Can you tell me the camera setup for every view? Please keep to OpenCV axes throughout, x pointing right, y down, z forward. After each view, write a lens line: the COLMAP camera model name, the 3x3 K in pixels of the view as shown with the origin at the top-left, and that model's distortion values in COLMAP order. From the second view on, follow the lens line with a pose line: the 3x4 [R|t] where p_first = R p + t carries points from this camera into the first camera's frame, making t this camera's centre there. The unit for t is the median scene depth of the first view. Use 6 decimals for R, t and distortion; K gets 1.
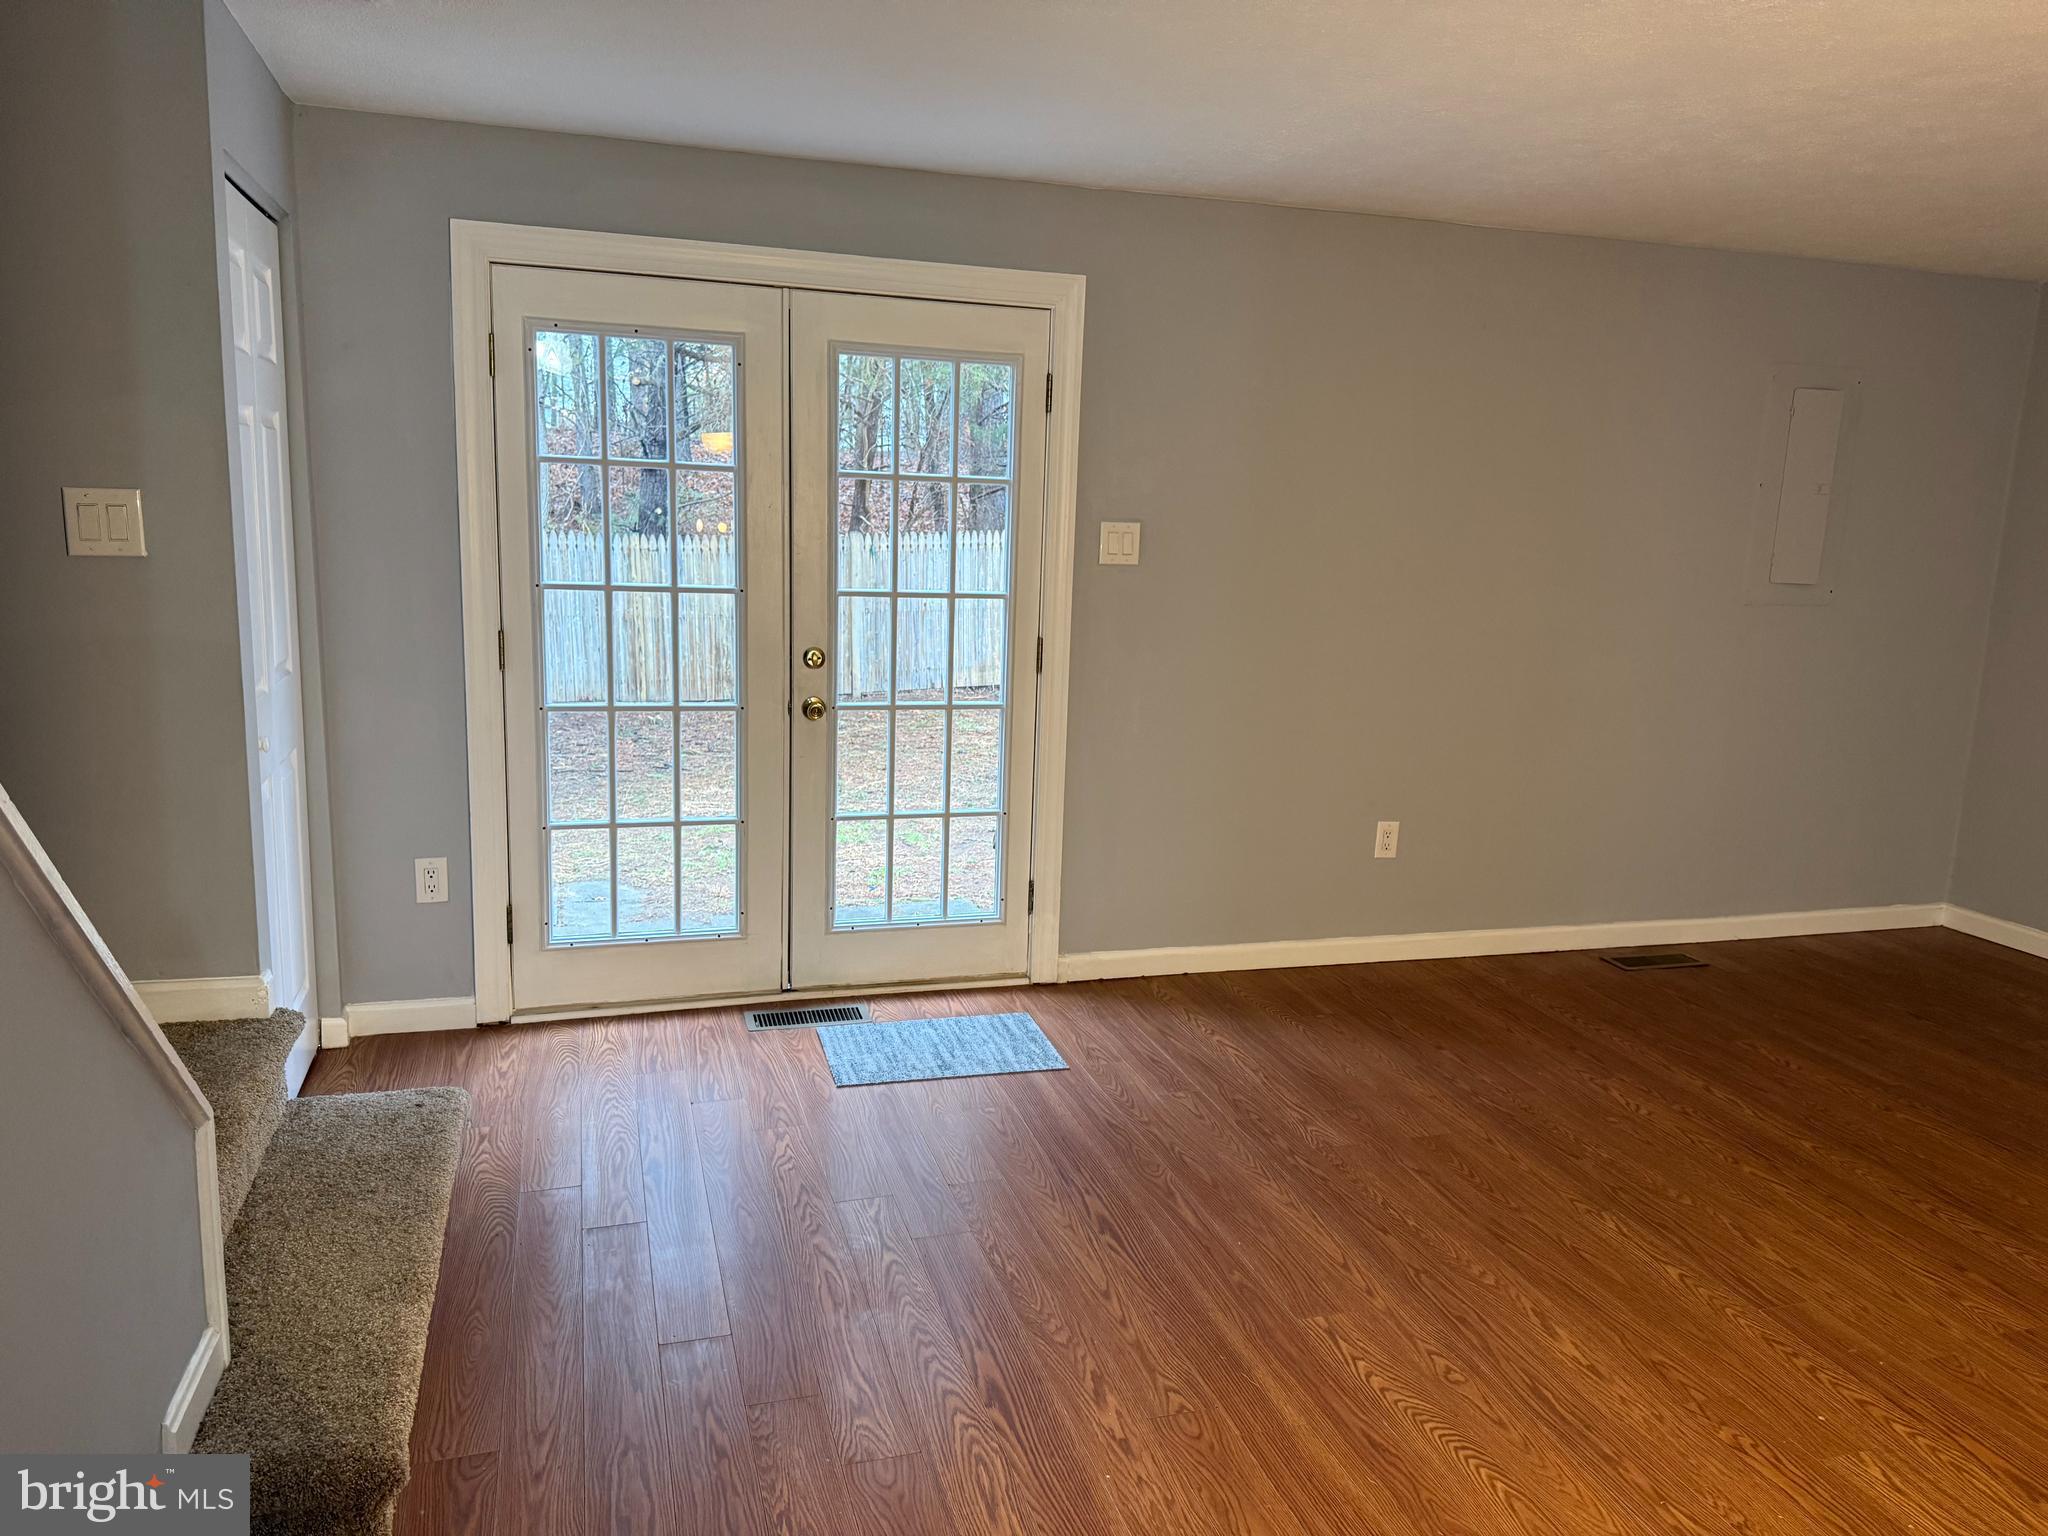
lens RADIAL K [[1439.1, 0, 1022.1], [0, 1439.1, 766.9], [0, 0, 1]] dist [0.013652, -0.003032]
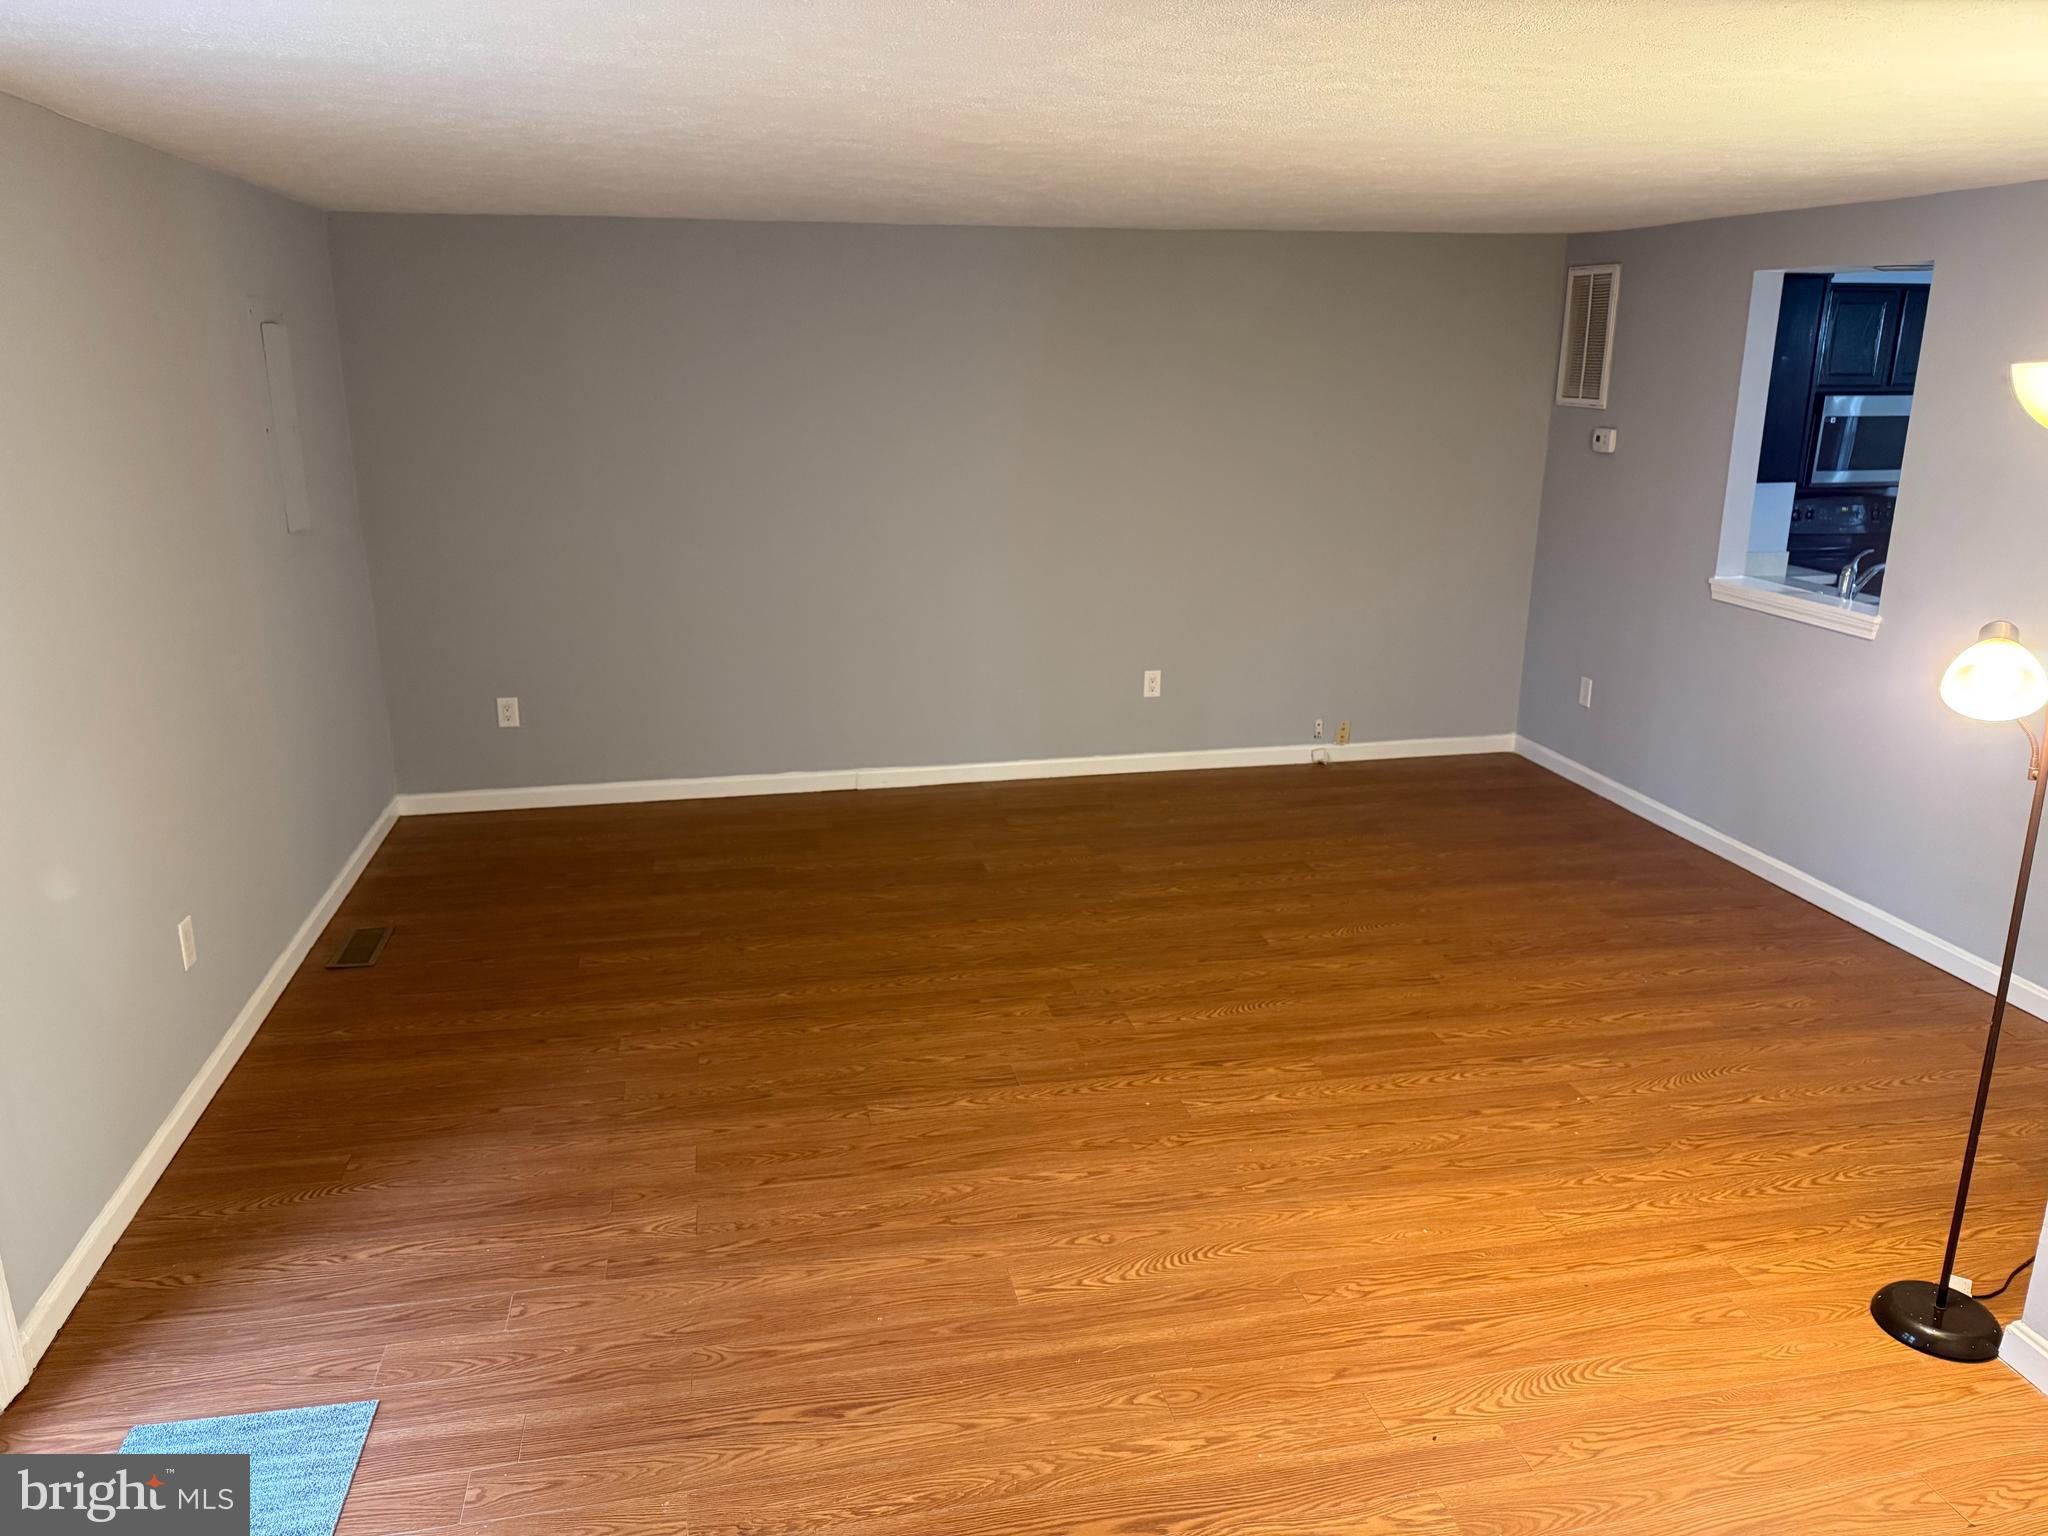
lens RADIAL K [[1439.1, 0, 1021.3], [0, 1439.1, 766.6], [0, 0, 1]] dist [0.013652, -0.003032]
pose [[0.091532, -0.307193, 0.947235, -0.605565], [0.187181, 0.939580, 0.286623, -0.264044], [-0.978052, 0.151070, 0.143503, 0.657294]]
